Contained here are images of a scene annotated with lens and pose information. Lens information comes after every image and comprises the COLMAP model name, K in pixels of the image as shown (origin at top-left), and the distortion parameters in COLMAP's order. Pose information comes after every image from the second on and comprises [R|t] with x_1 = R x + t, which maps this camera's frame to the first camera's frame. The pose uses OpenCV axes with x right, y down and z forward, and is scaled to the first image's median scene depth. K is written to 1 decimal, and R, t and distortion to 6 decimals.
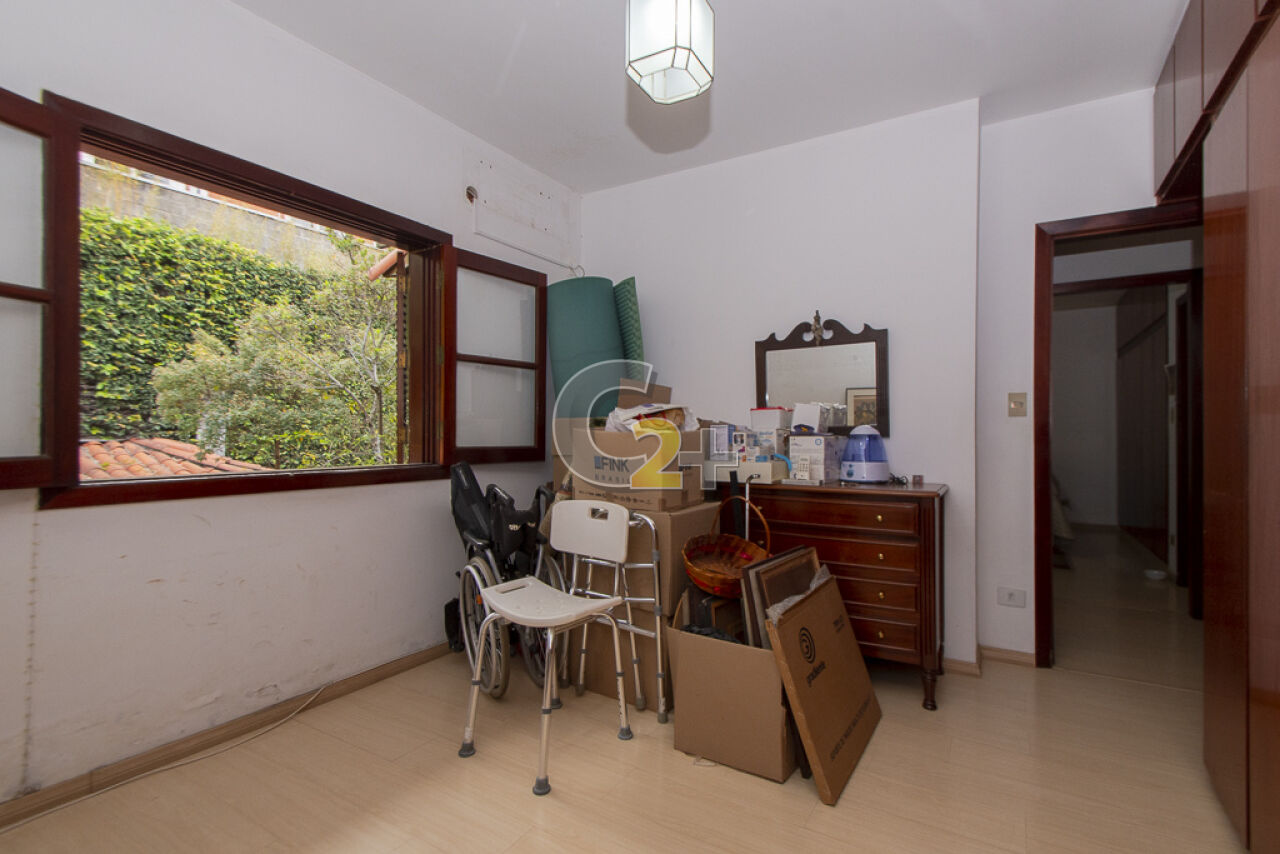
lens RADIAL K [[619.0, 0, 640.0], [0, 619.0, 427.0], [0, 0, 1]] dist [-0.032050, -0.000265]
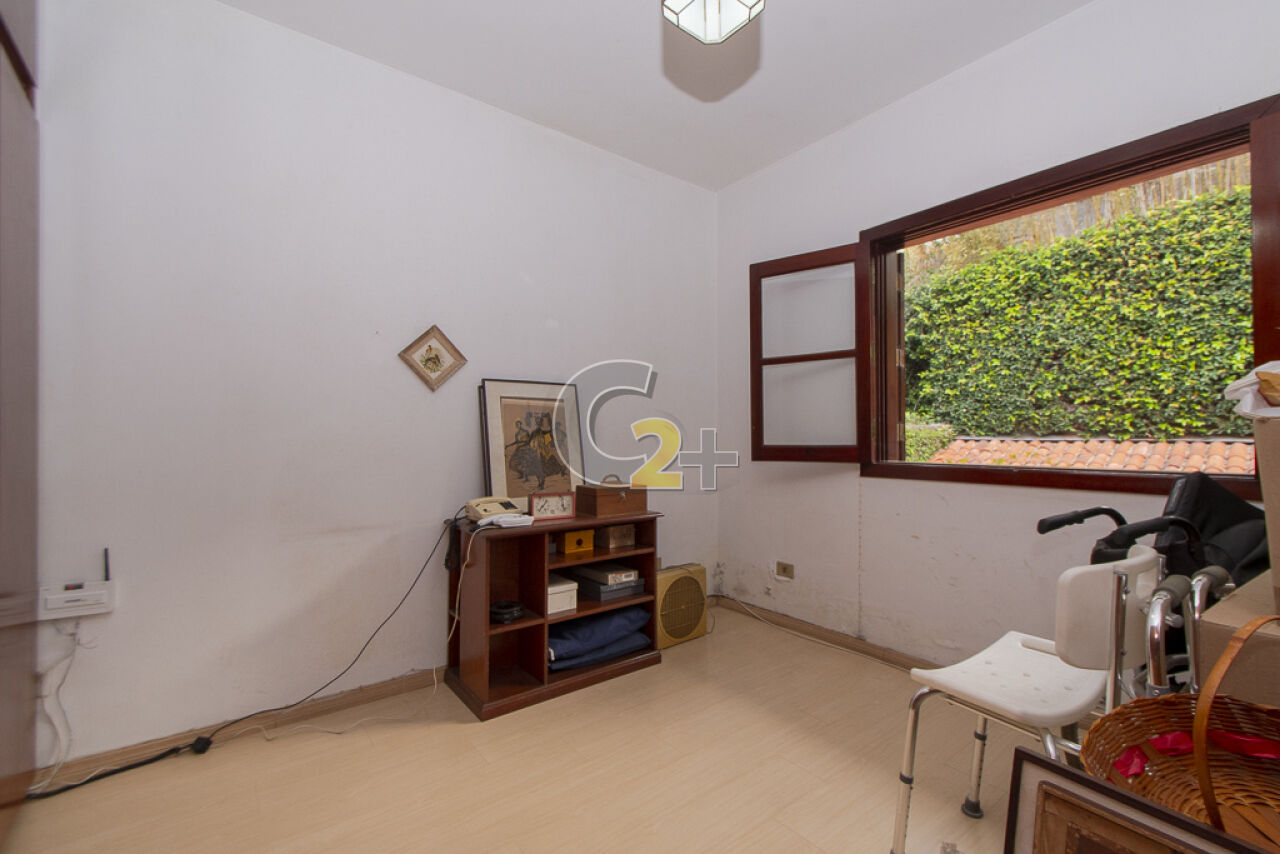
lens RADIAL K [[522.4, 0, 640.0], [0, 522.4, 427.0], [0, 0, 1]] dist [0.000238, 0.000024]
pose [[-0.386591, -0.012056, -0.922173, 0.638101], [0.016770, 0.999657, -0.020100, 0.015040], [0.922099, -0.023235, -0.386256, 1.002347]]
